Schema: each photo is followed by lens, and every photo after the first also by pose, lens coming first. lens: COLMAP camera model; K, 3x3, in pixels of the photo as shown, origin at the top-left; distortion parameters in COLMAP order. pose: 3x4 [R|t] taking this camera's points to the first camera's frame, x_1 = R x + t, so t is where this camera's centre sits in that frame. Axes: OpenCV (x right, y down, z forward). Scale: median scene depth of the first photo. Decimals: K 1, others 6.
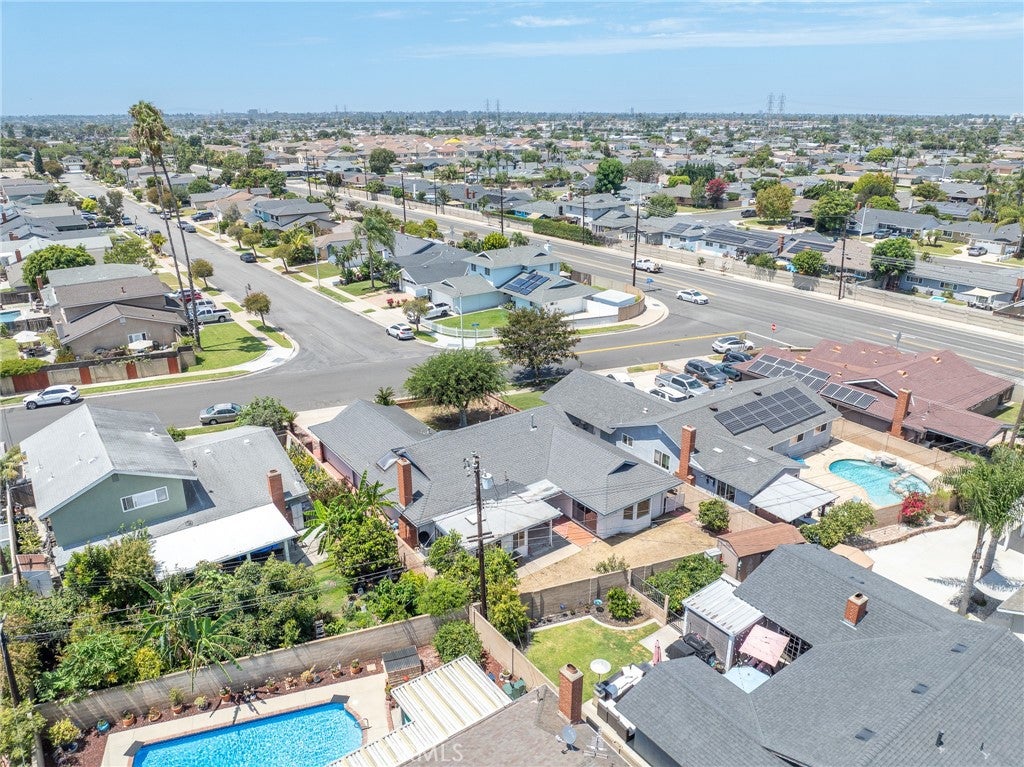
lens RADIAL K [[717.9, 0, 512.8], [0, 717.9, 384.3], [0, 0, 1]] dist [-0.035092, -0.002353]
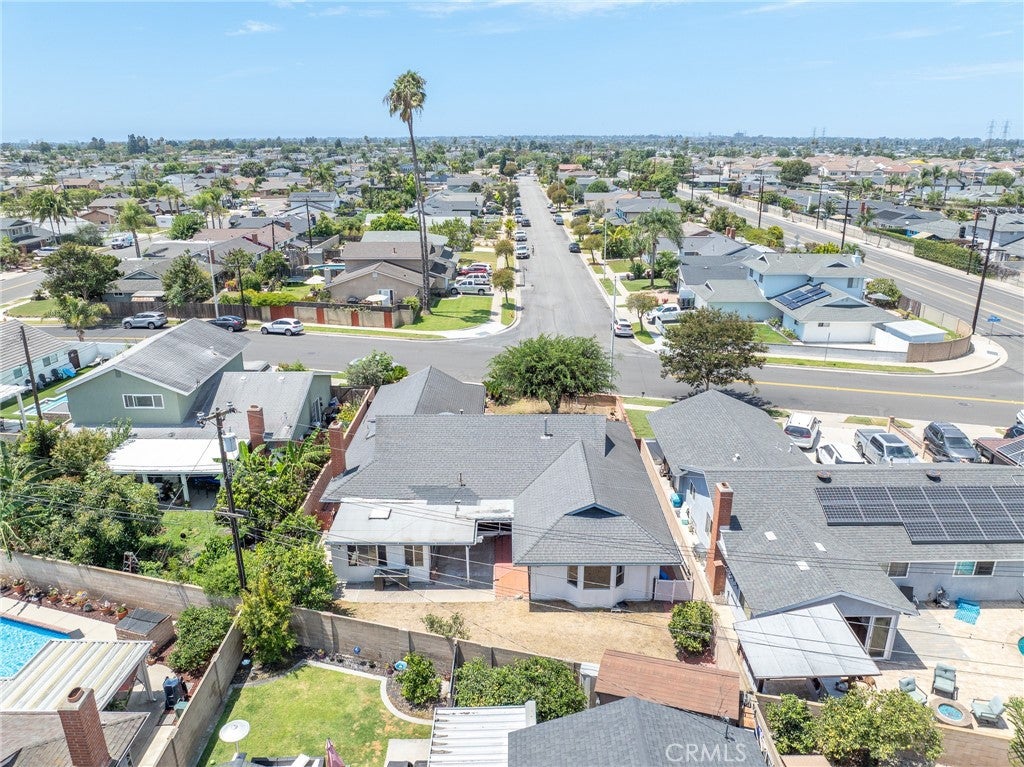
lens RADIAL K [[717.9, 0, 512.8], [0, 717.9, 384.3], [0, 0, 1]] dist [-0.035092, -0.002353]
pose [[0.809990, 0.191670, -0.554237, 0.326489], [-0.208950, 0.977382, 0.032633, -0.008006], [0.547955, 0.089375, 0.831719, 0.268062]]
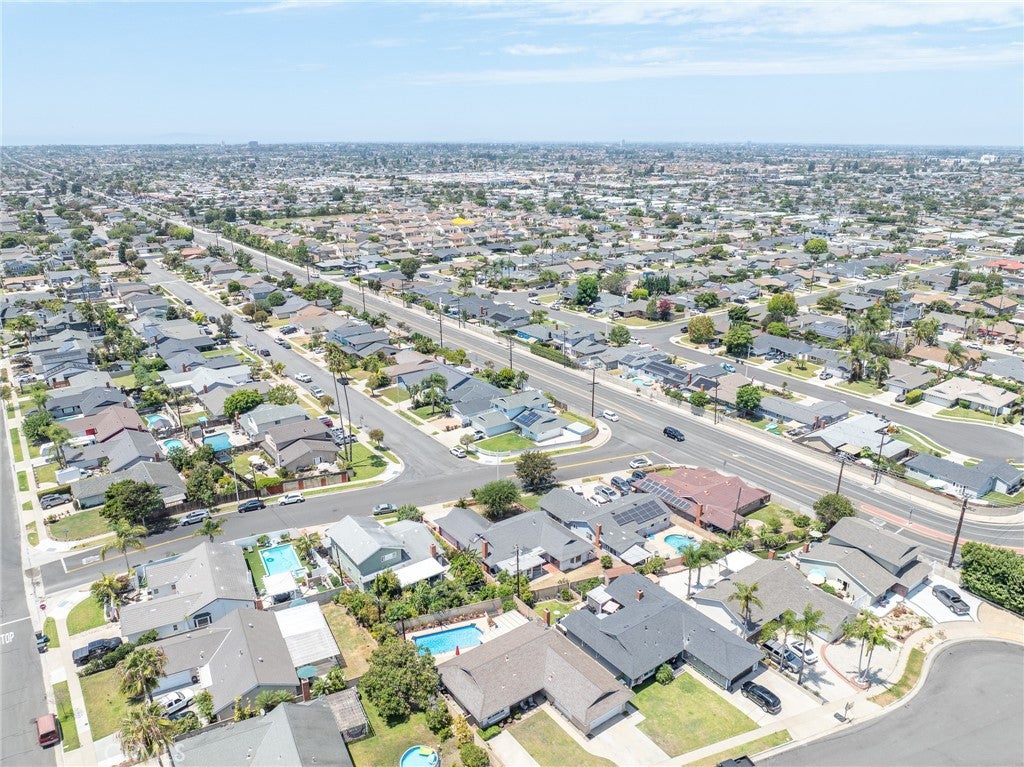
lens RADIAL K [[712.2, 0, 515.0], [0, 712.2, 400.3], [0, 0, 1]] dist [-0.025785, 0.000171]
pose [[0.999925, 0.001406, 0.012155, -0.050746], [-0.001289, 0.999953, -0.009632, -0.255091], [-0.012168, 0.009615, 0.999880, -1.066766]]
